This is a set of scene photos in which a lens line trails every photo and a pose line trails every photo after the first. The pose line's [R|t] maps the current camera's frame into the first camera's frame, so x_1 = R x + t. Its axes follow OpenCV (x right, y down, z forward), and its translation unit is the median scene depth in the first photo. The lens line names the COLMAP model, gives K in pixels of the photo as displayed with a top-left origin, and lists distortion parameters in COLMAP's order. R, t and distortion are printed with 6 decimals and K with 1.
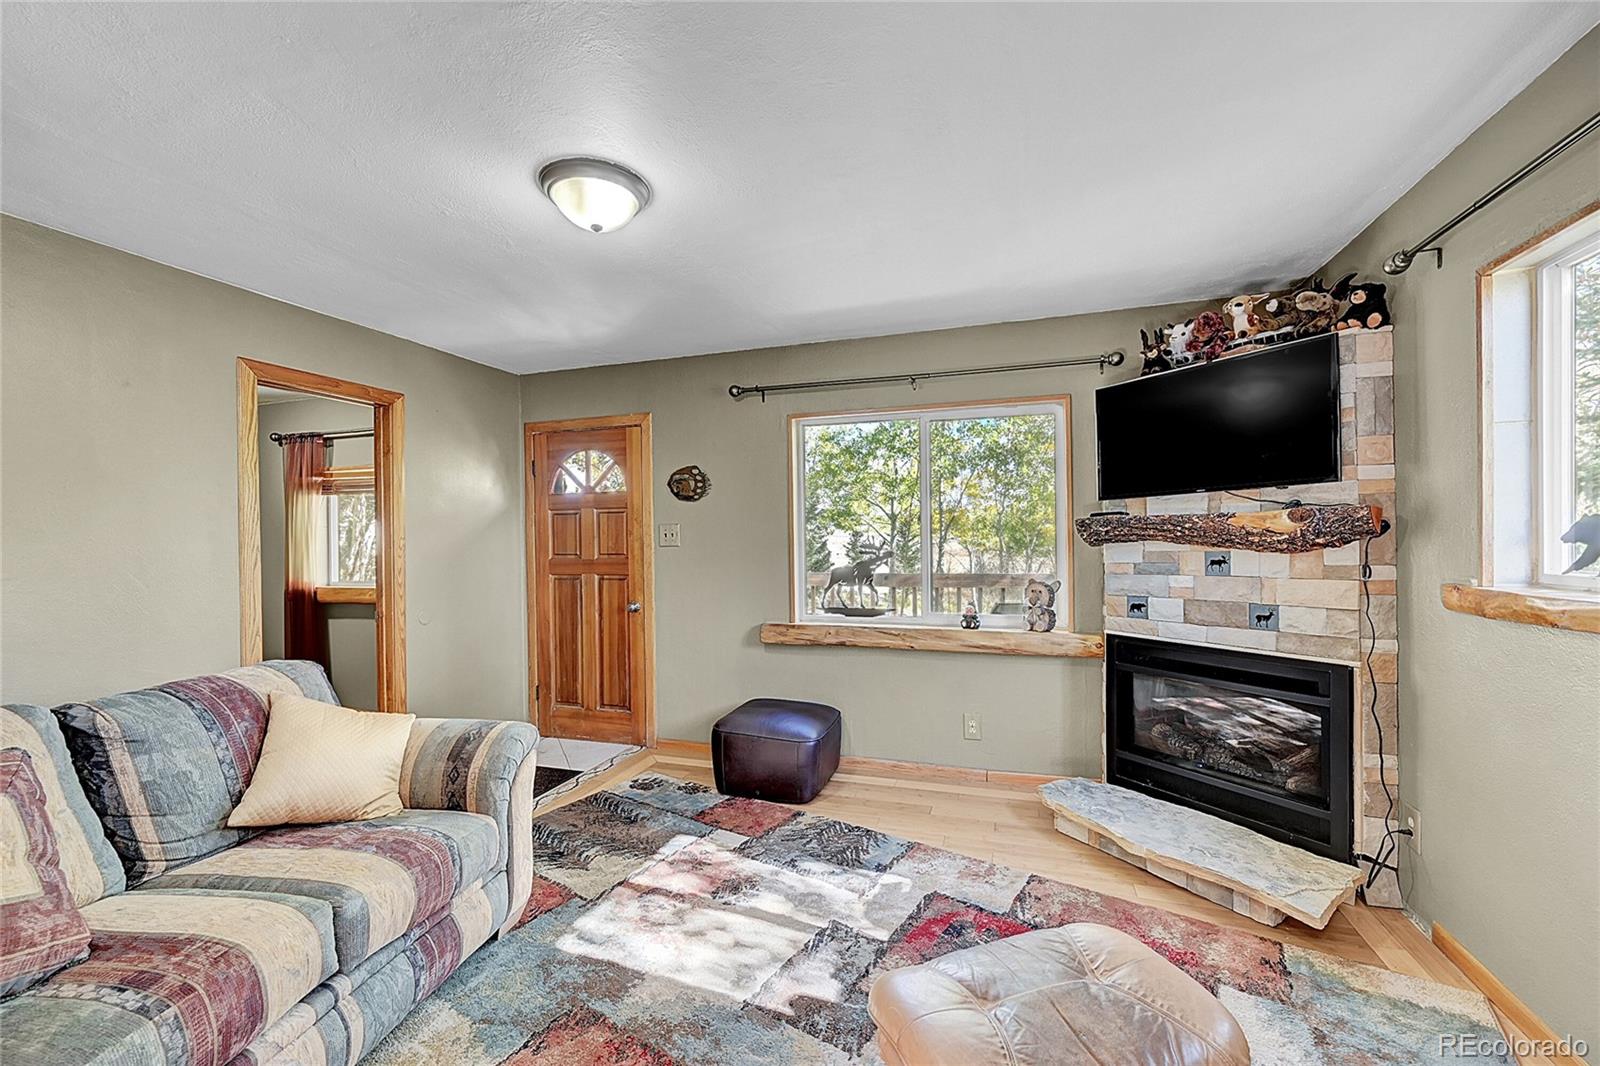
lens RADIAL K [[663.1, 0, 836.5], [0, 663.1, 542.2], [0, 0, 1]] dist [-0.000451, -0.000071]
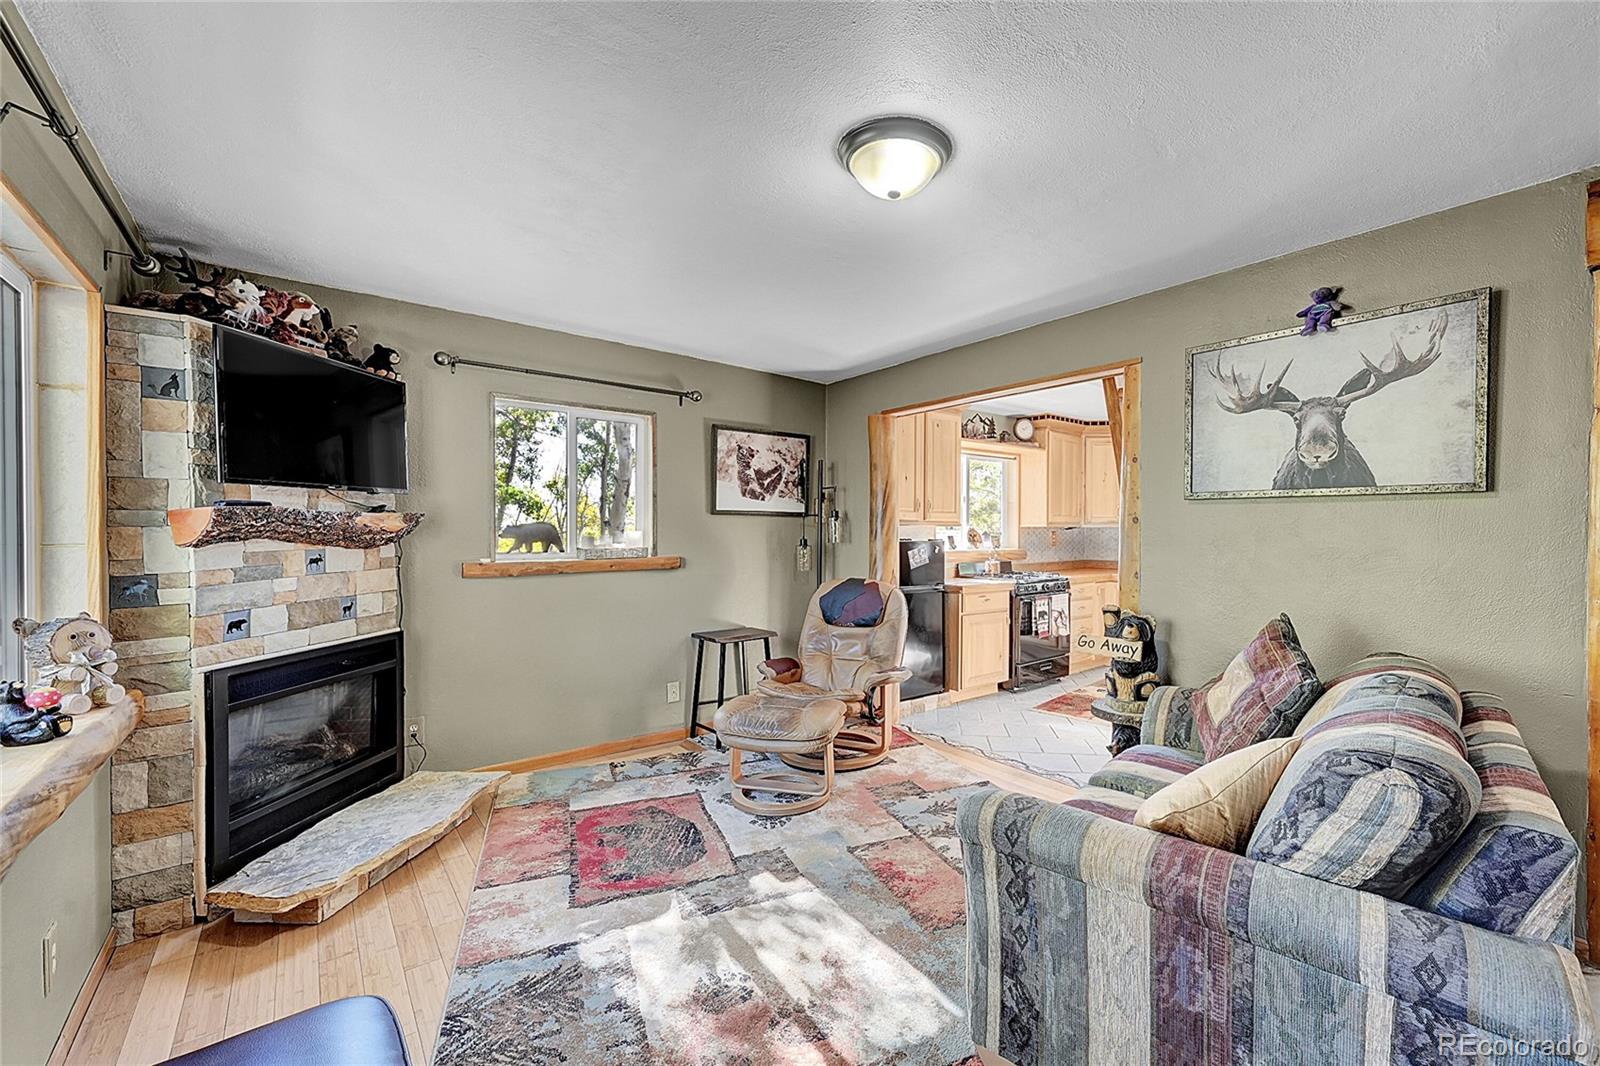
lens RADIAL K [[663.1, 0, 836.5], [0, 663.1, 542.2], [0, 0, 1]] dist [-0.000451, -0.000071]
pose [[-0.819735, 0.001352, 0.572741, -0.599910], [0.009418, 0.999894, 0.011119, -0.000449], [-0.572666, 0.014508, -0.819661, 1.320719]]
